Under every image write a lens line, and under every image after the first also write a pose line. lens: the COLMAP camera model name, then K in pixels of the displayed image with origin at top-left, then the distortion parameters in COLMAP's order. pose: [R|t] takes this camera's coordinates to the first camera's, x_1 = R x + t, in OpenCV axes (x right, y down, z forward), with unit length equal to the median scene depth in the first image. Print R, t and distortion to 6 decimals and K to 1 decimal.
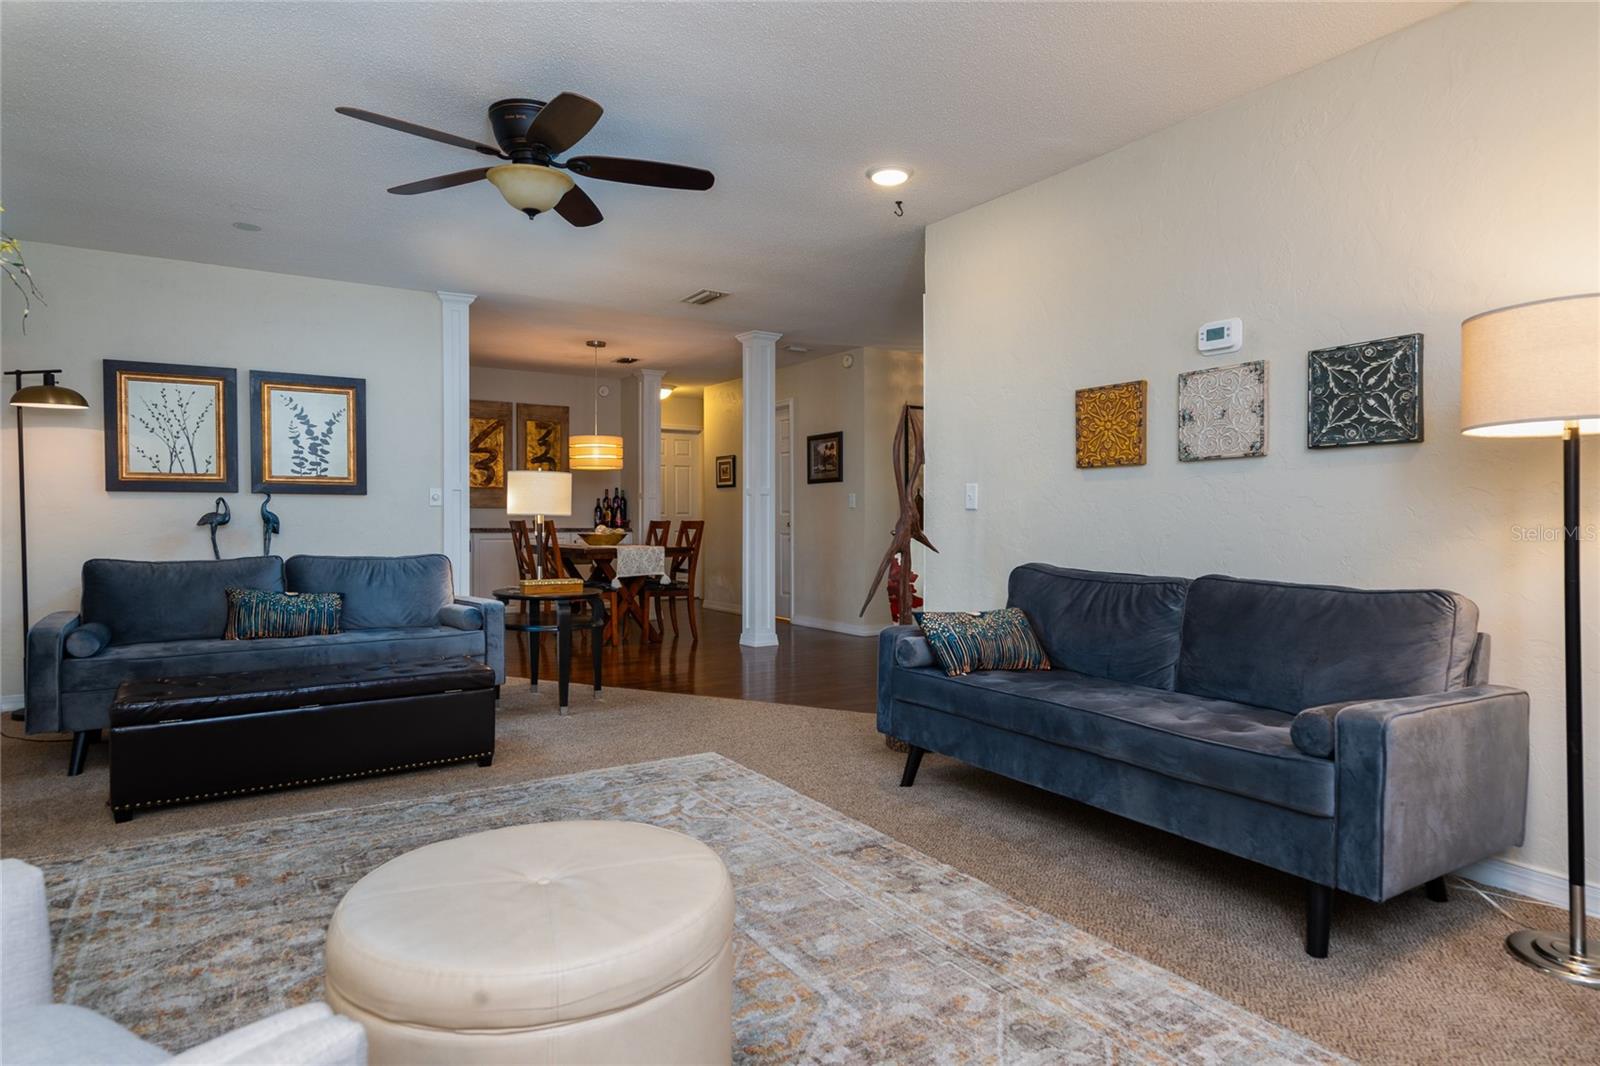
lens RADIAL K [[881.7, 0, 793.7], [0, 881.7, 529.7], [0, 0, 1]] dist [0.001916, 0.000098]
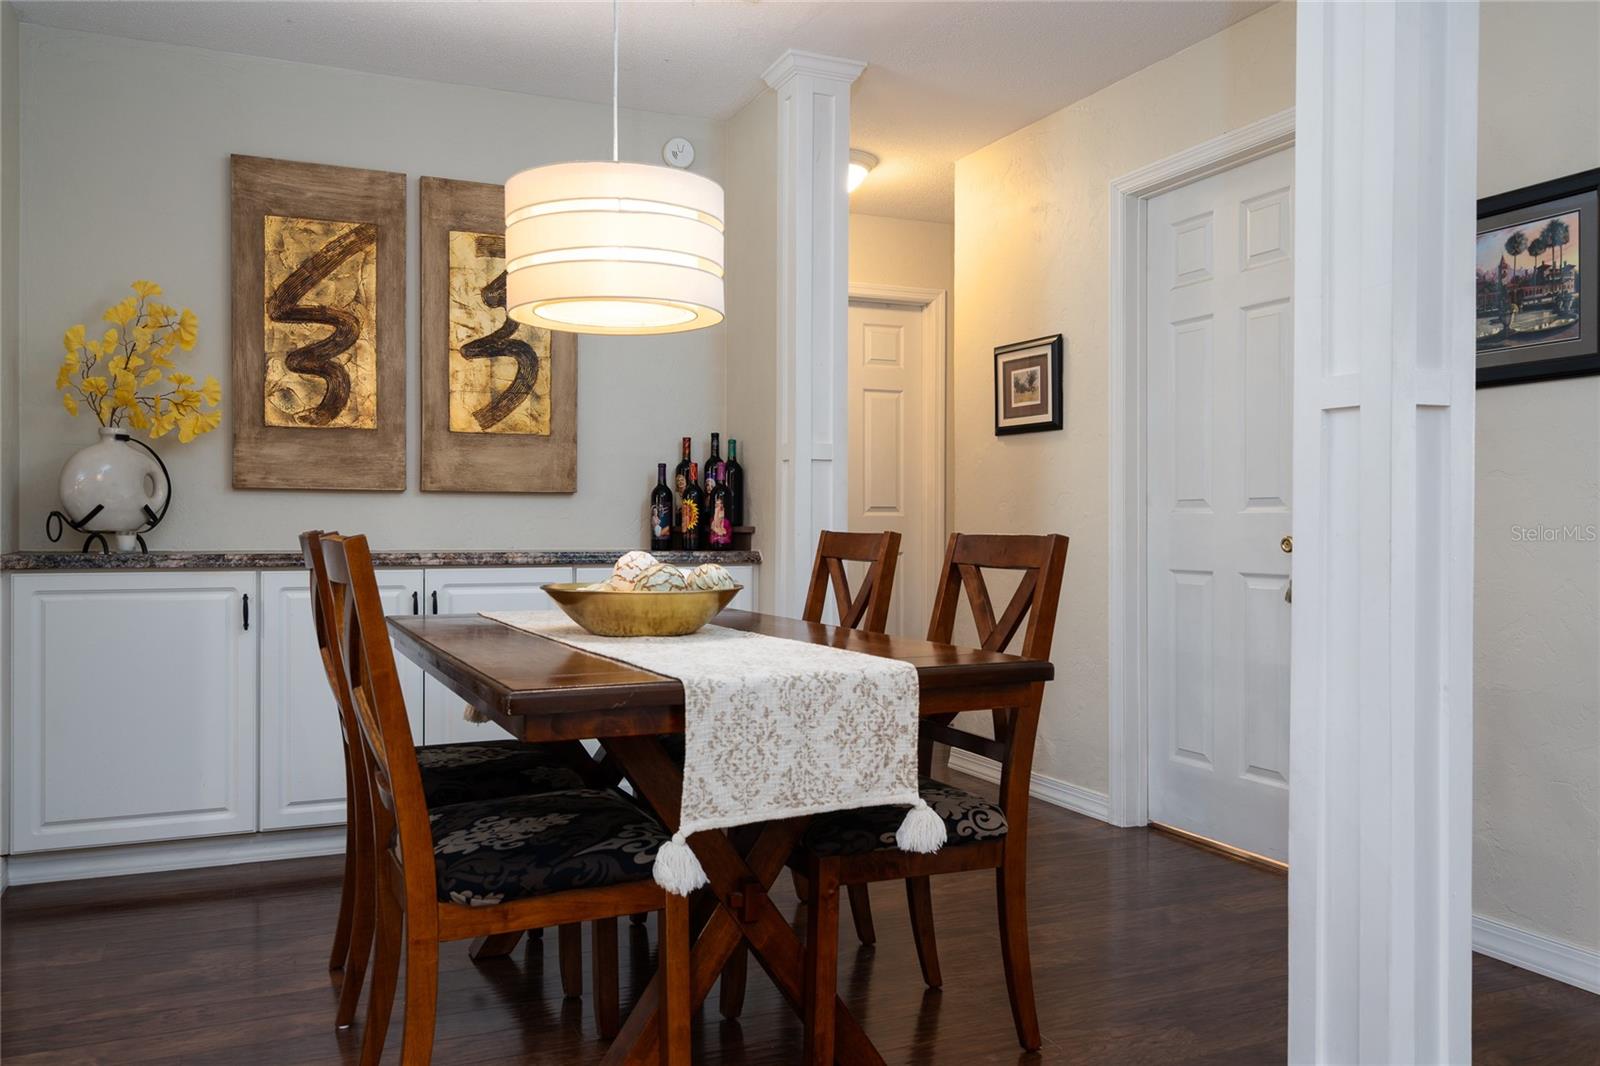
lens RADIAL K [[1258.3, 0, 802.0], [0, 1258.3, 530.9], [0, 0, 1]] dist [-0.002439, -0.000283]
pose [[0.989474, 0.002360, -0.144694, -0.111423], [-0.002885, 0.999990, -0.003421, -0.009114], [0.144684, 0.003802, 0.989471, 0.602872]]
